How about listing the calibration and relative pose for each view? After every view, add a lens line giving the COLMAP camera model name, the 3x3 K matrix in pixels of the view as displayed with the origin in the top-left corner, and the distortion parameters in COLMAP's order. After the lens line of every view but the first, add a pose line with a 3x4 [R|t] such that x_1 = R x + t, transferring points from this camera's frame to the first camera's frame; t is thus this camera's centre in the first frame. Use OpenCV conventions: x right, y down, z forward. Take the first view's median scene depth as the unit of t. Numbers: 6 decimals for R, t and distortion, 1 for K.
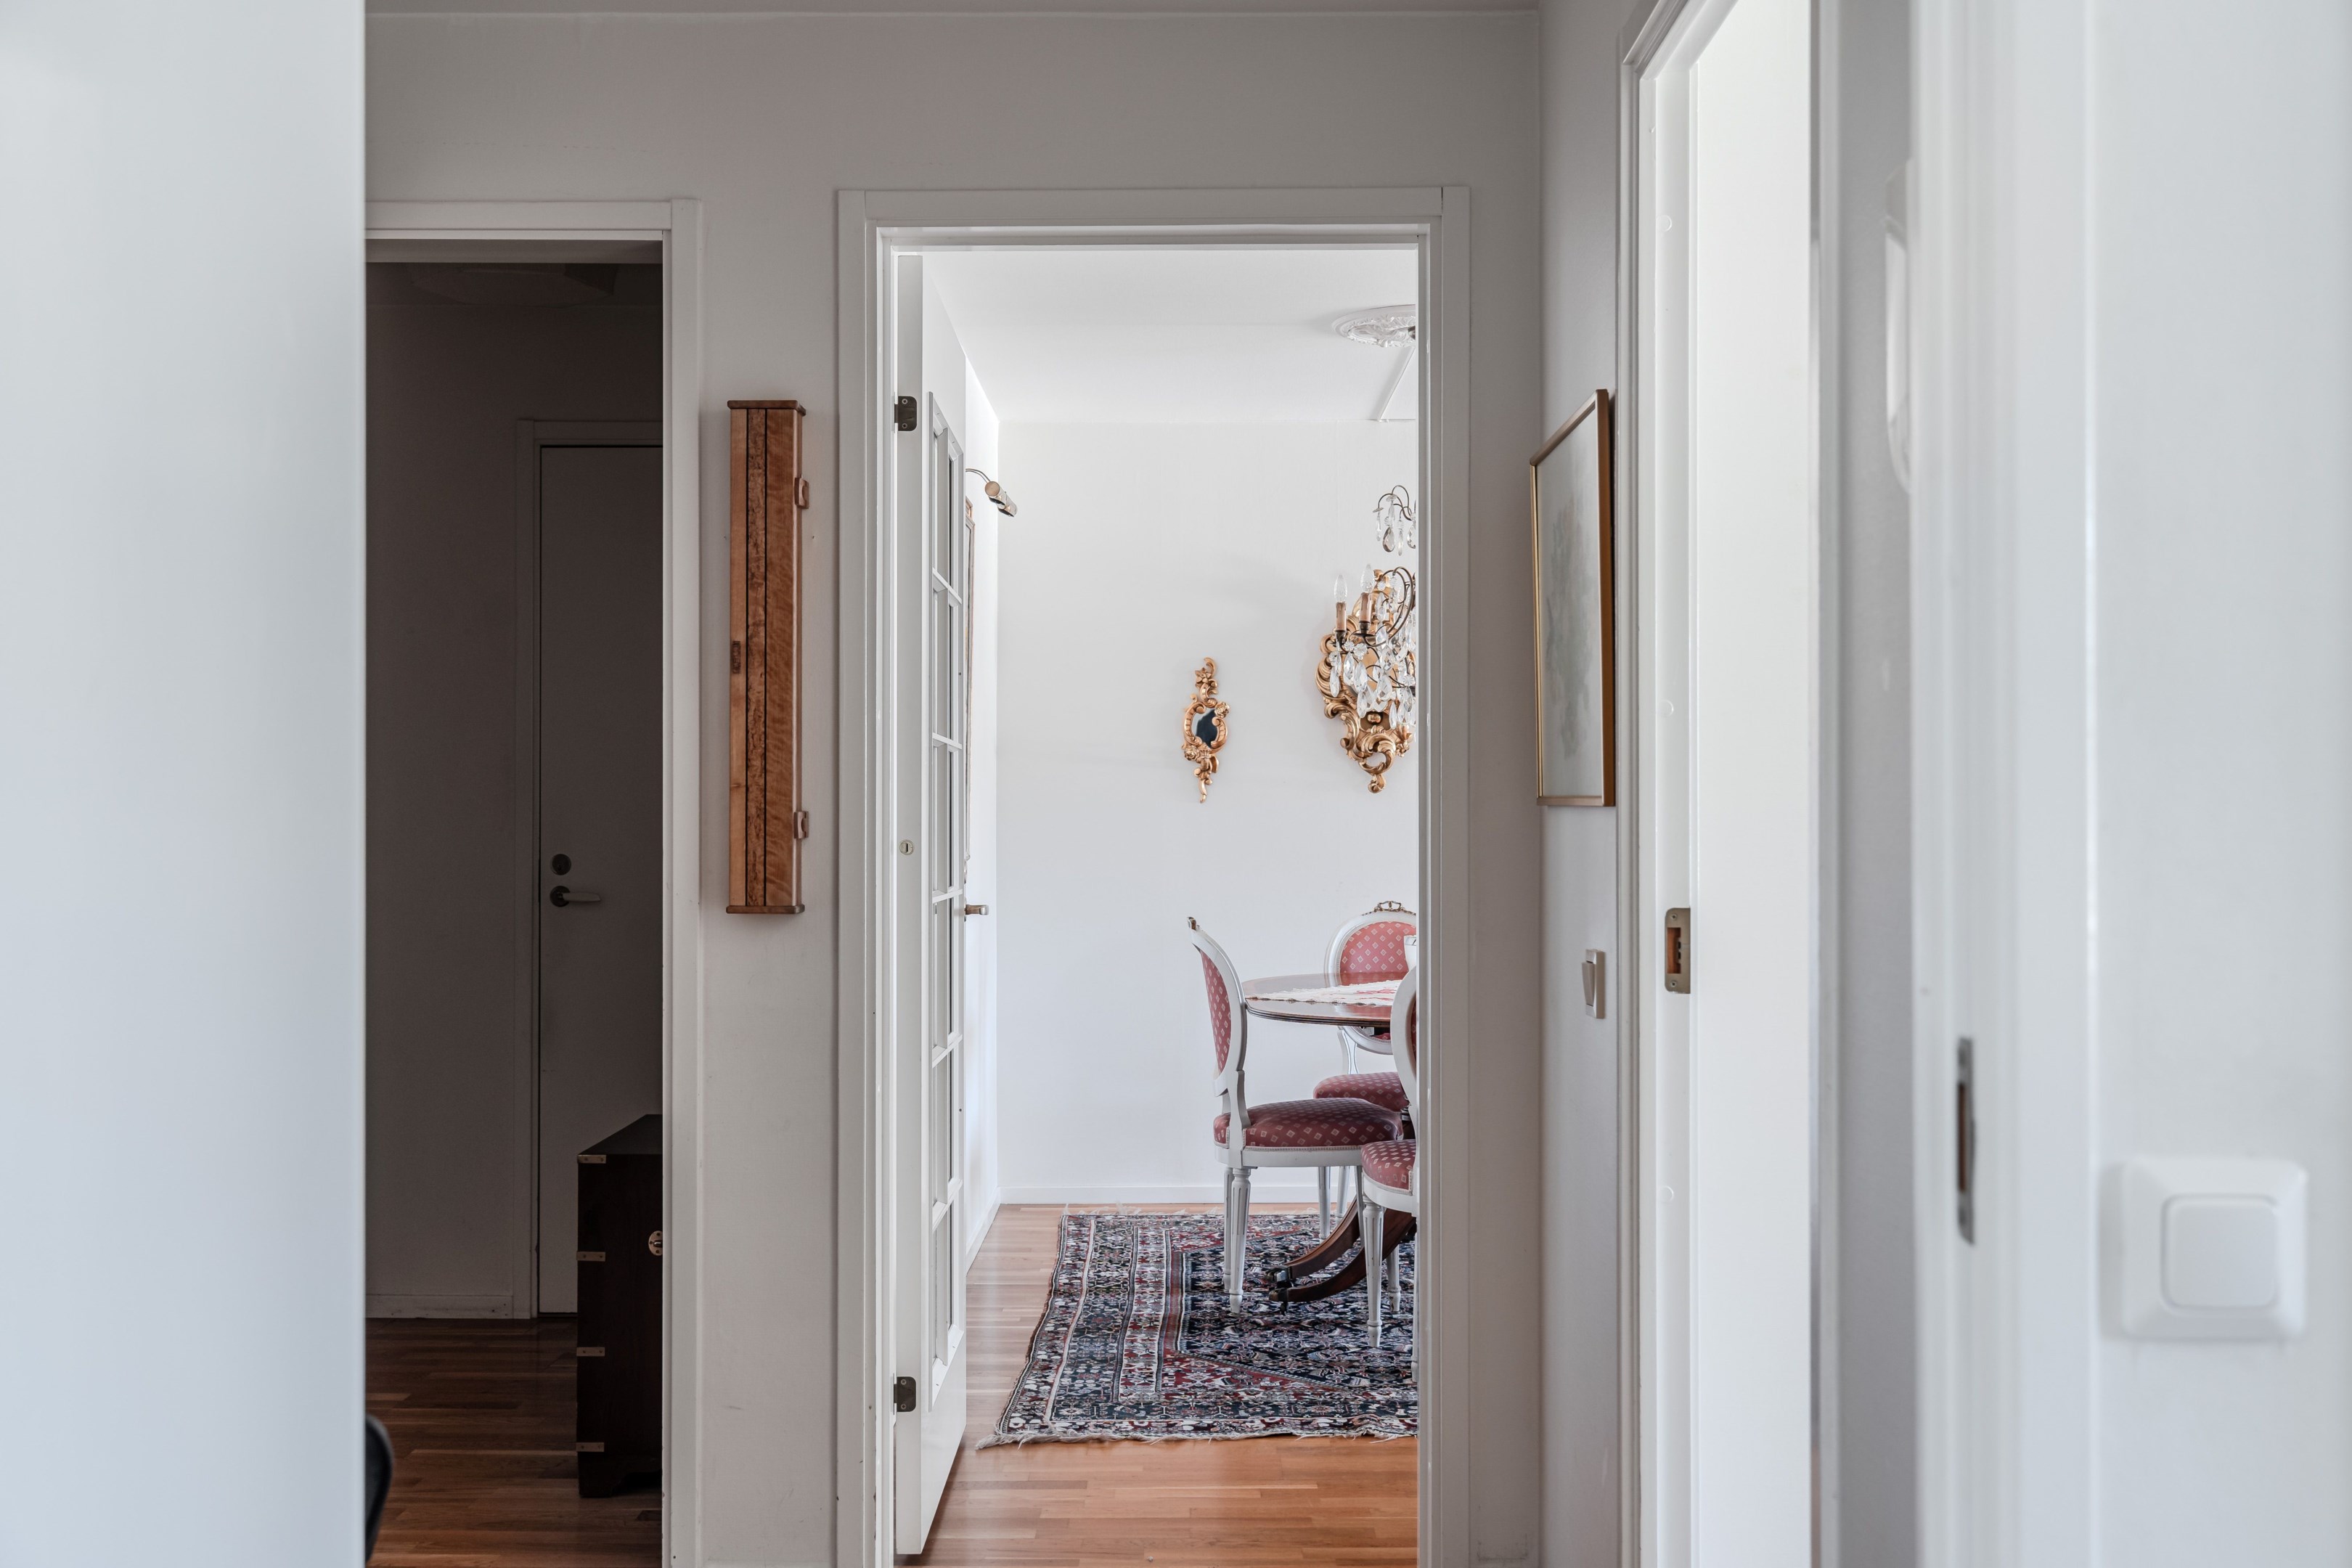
lens RADIAL K [[2454.7, 0, 1176.0], [0, 2454.7, 784.0], [0, 0, 1]] dist [0.000588, -0.000043]
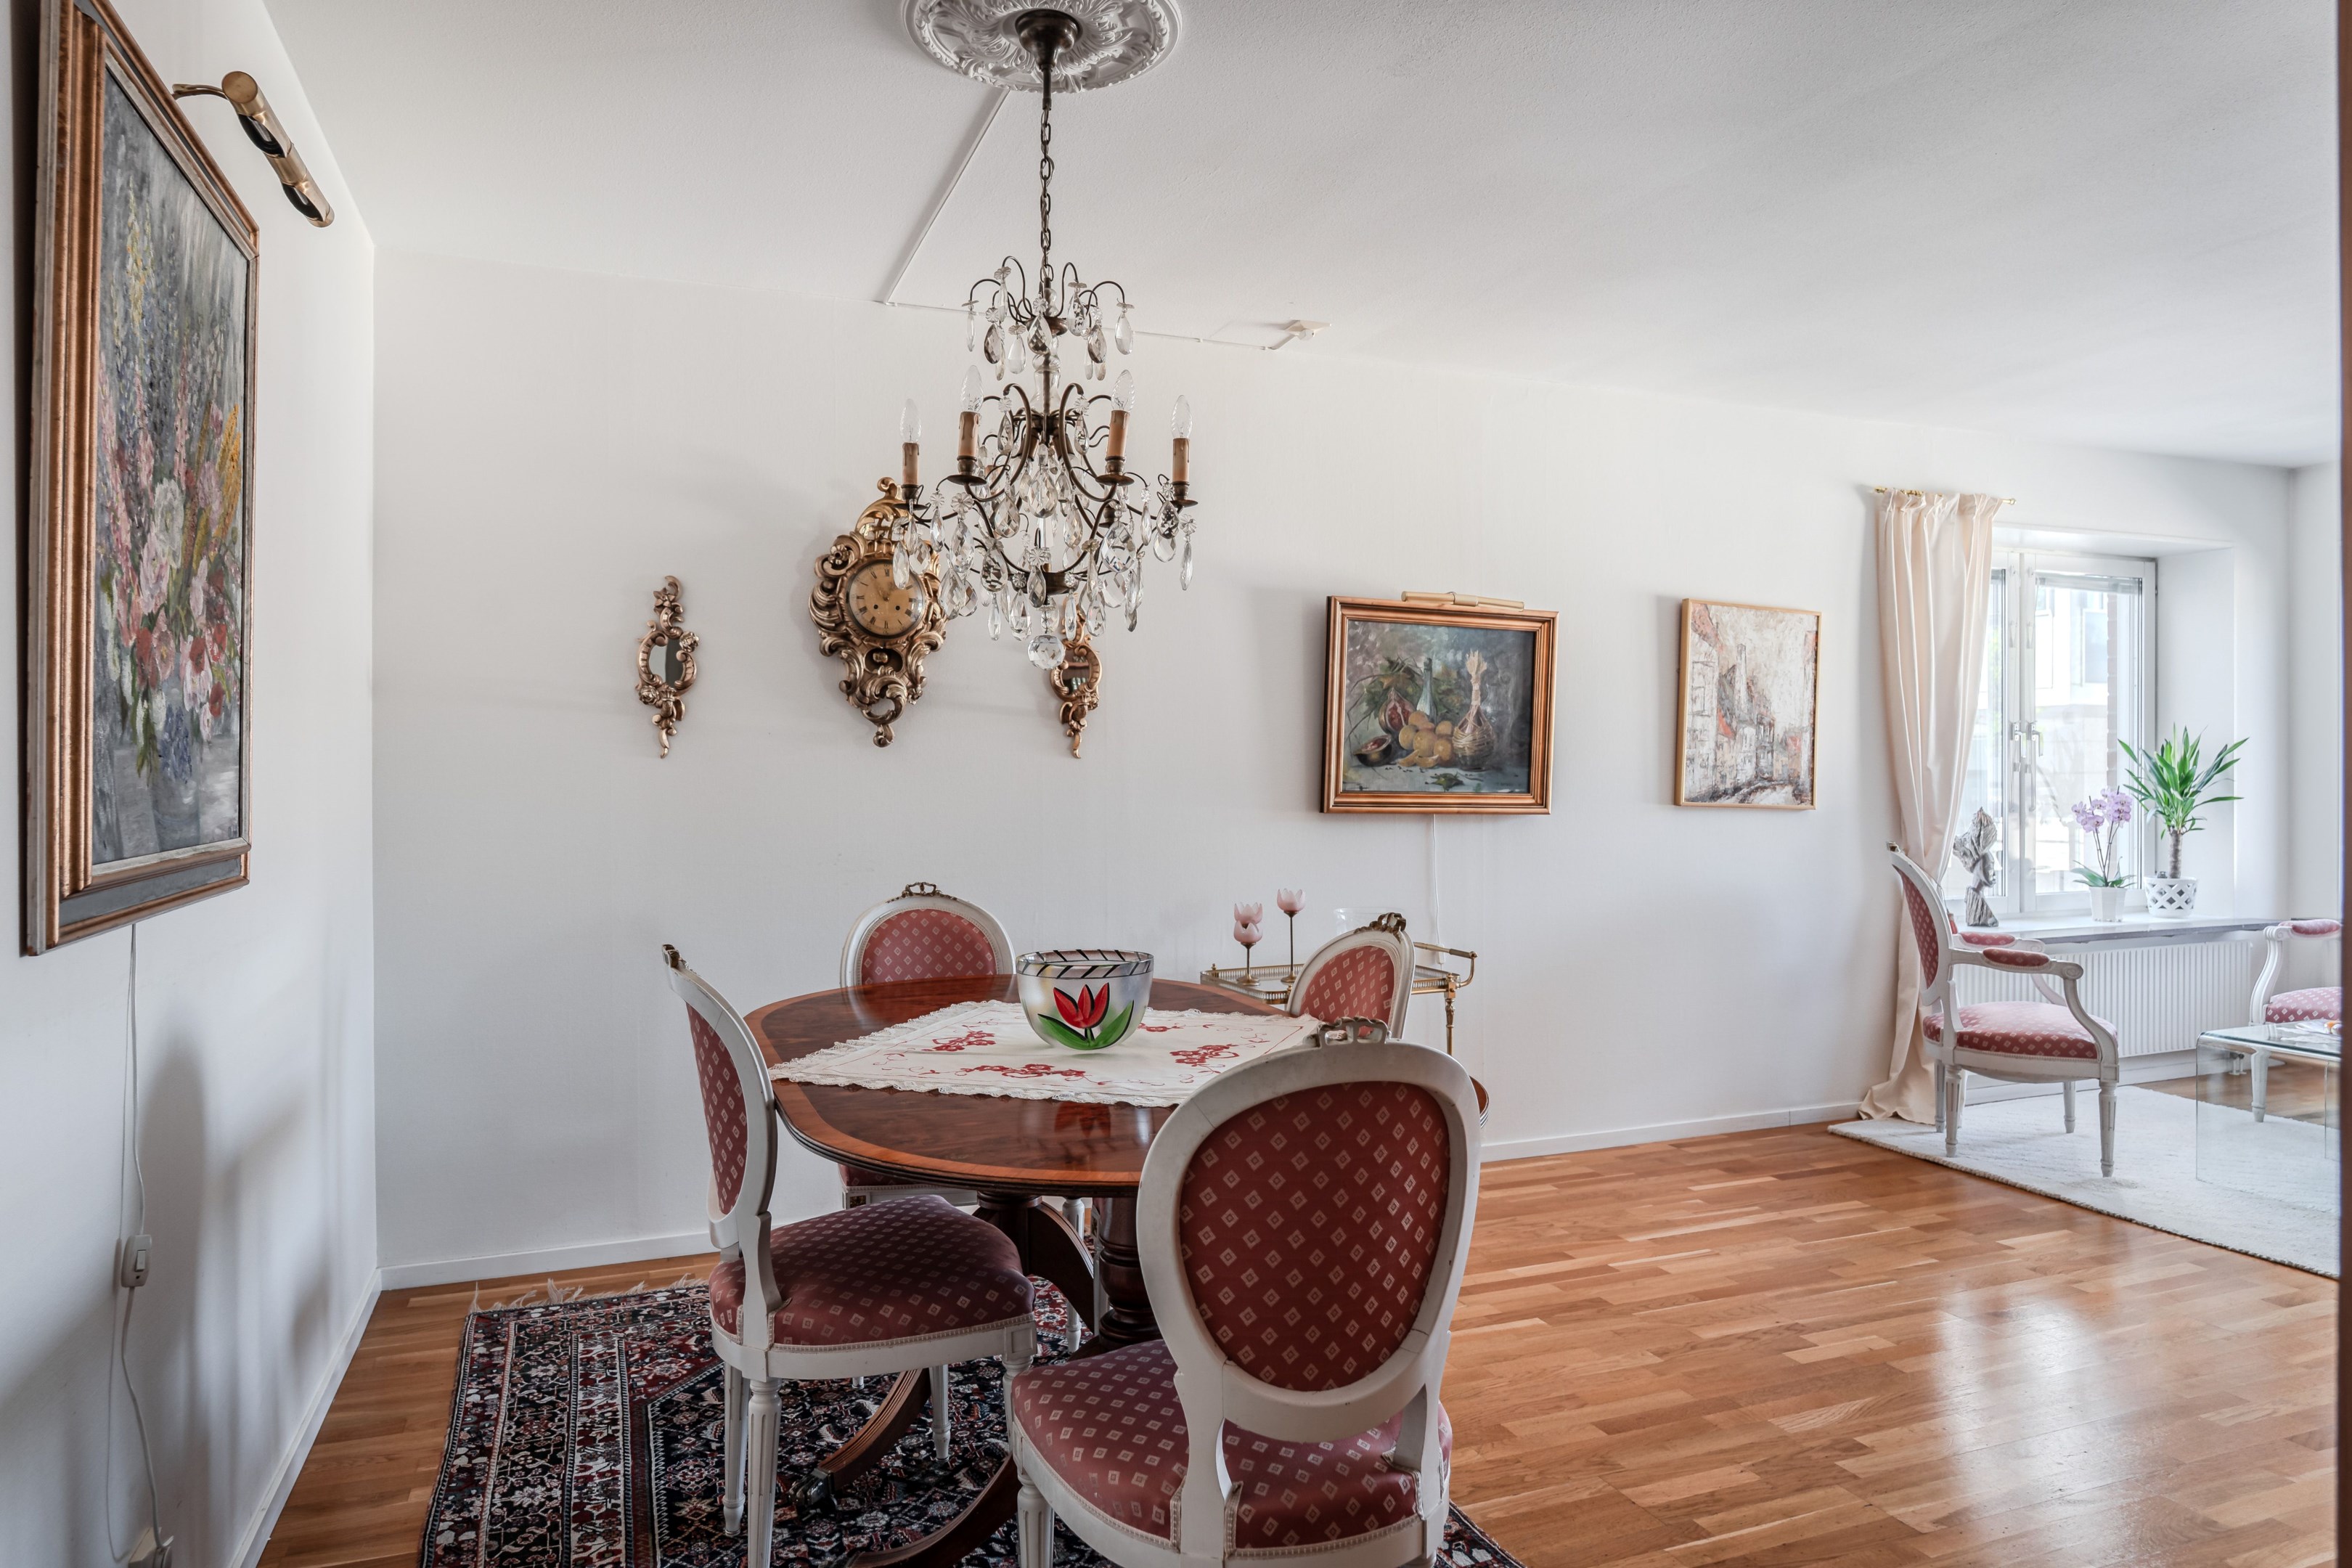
lens RADIAL K [[1441.0, 0, 1176.0], [0, 1441.0, 784.0], [0, 0, 1]] dist [-0.014905, 0.000586]
pose [[0.930271, -0.002303, 0.366865, -0.006125], [-0.004628, 0.999827, 0.018011, 0.007419], [-0.366843, -0.018453, 0.930100, 0.538836]]
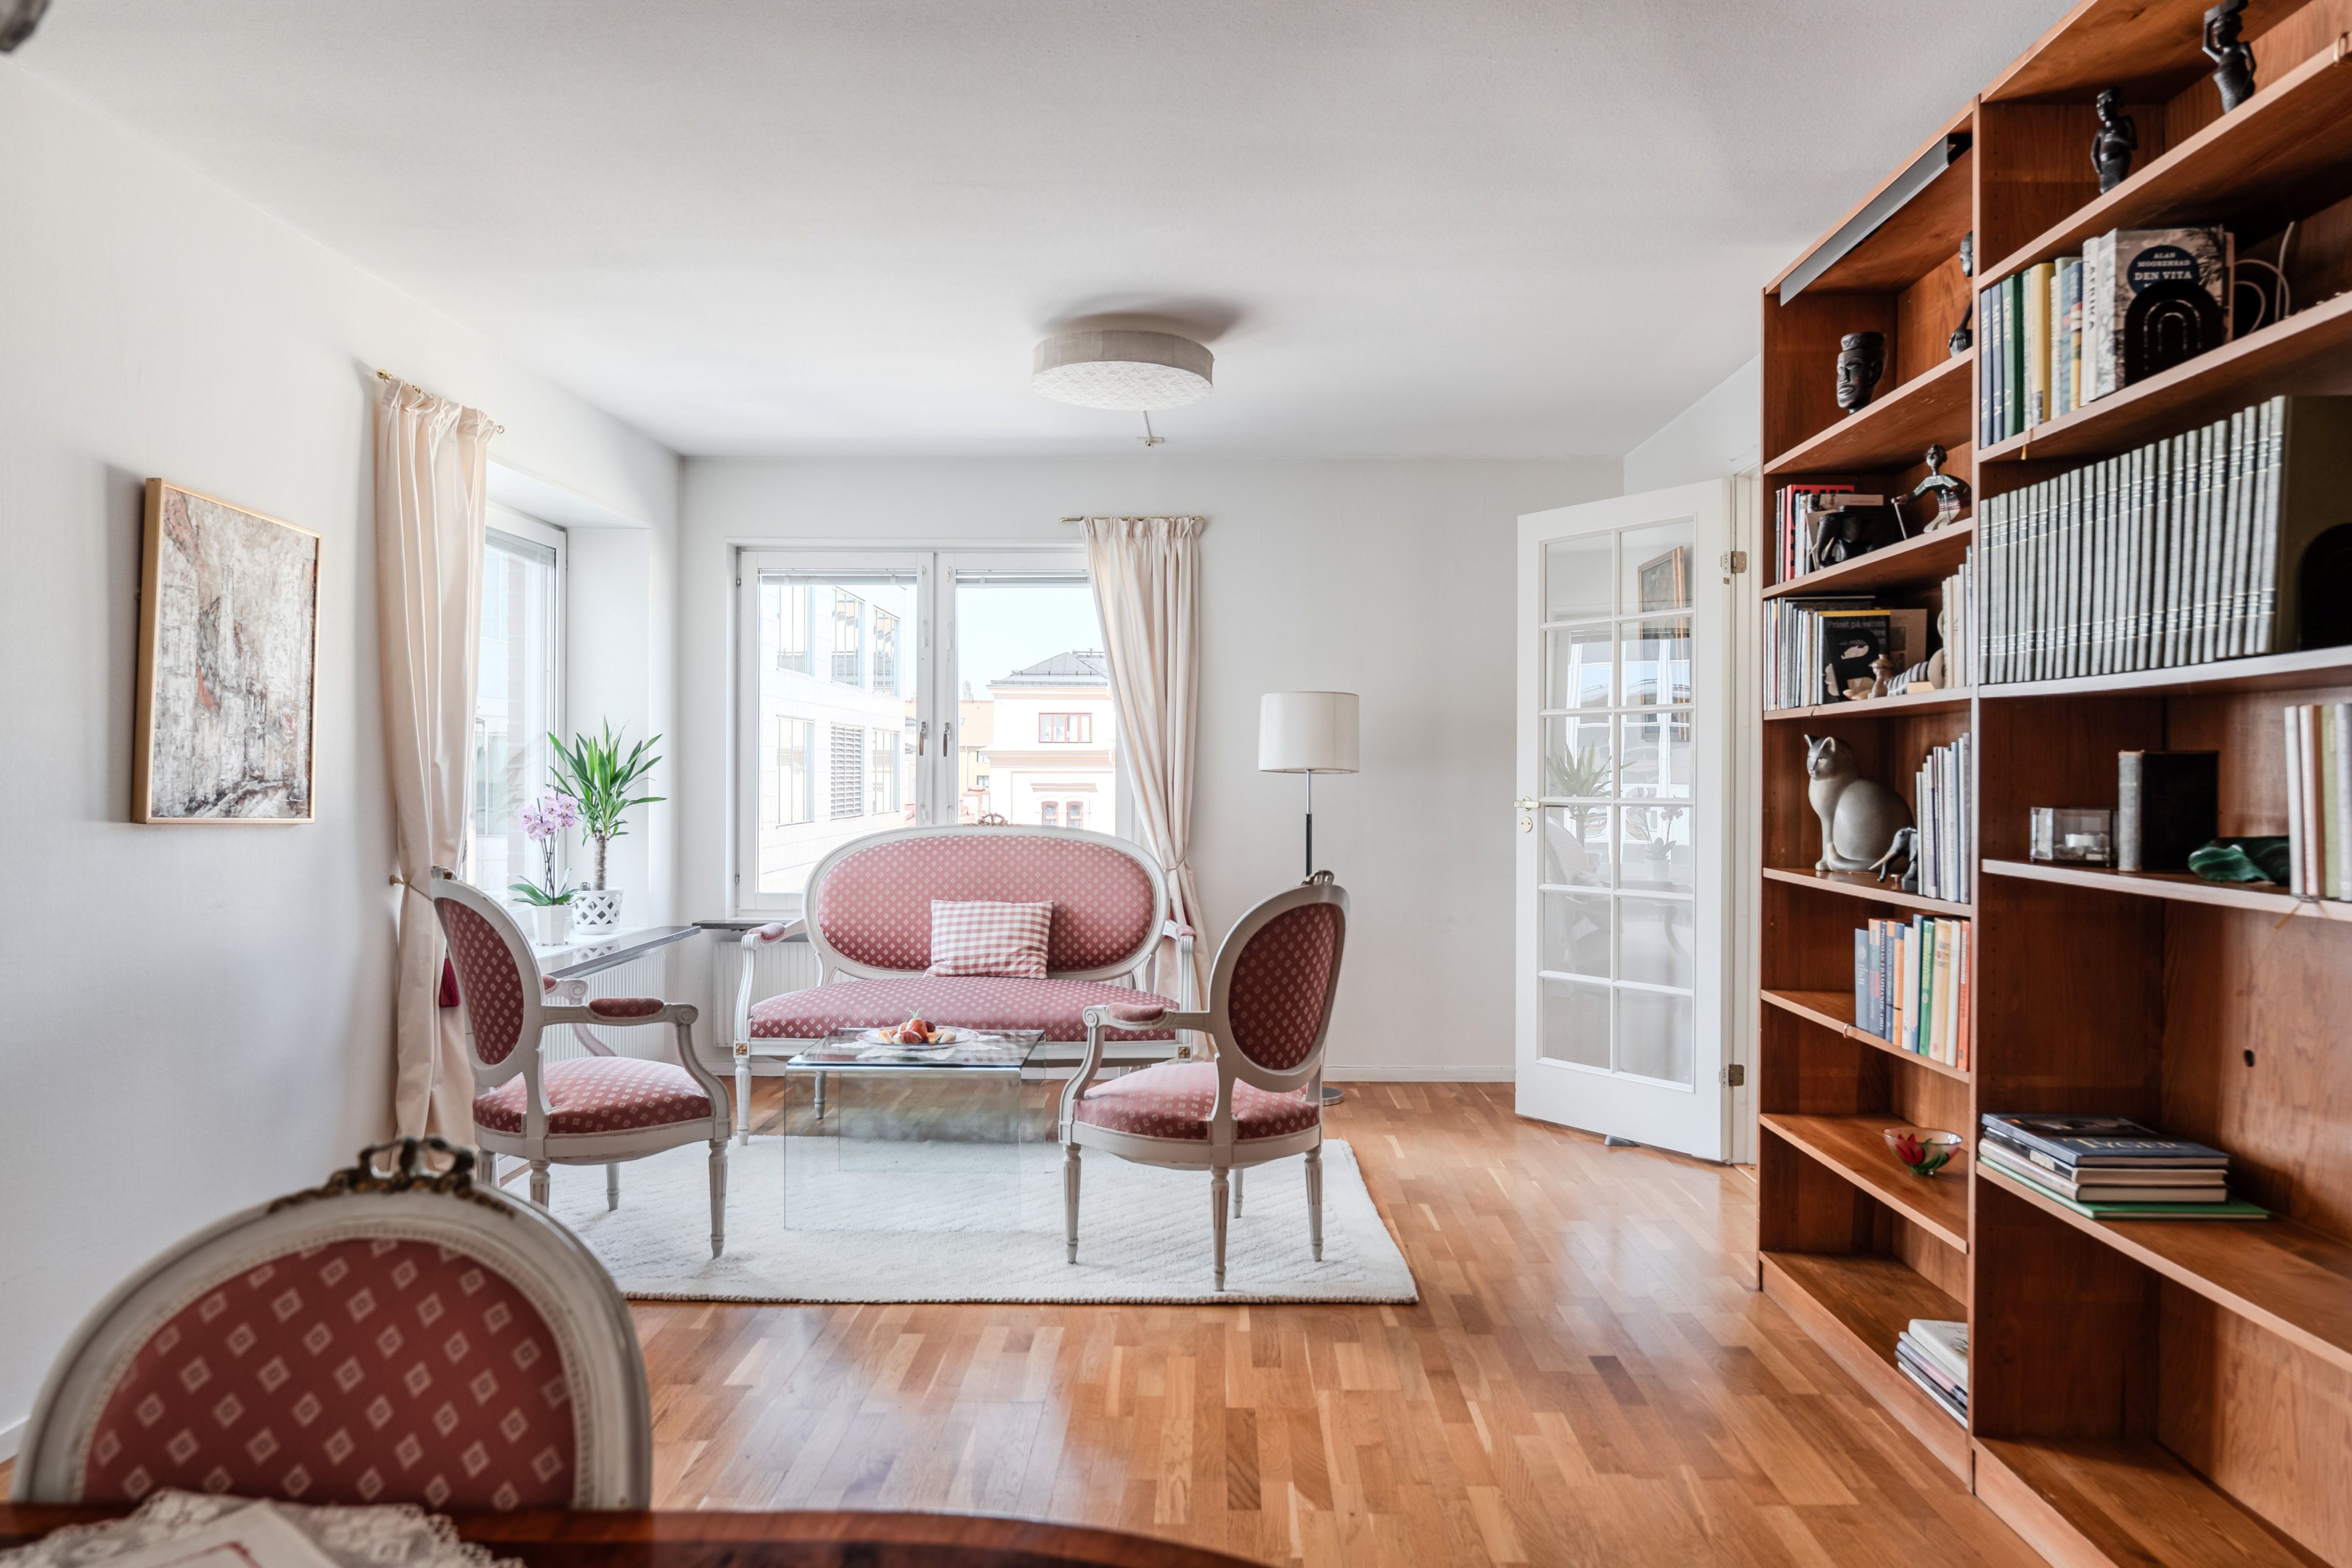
lens RADIAL K [[1575.8, 0, 1176.0], [0, 1575.8, 784.0], [0, 0, 1]] dist [-0.004461, -0.001686]
pose [[0.013260, -0.005989, 0.999894, 0.042301], [-0.018548, 0.999809, 0.006234, 0.010314], [-0.999740, -0.018629, 0.013147, 0.907496]]
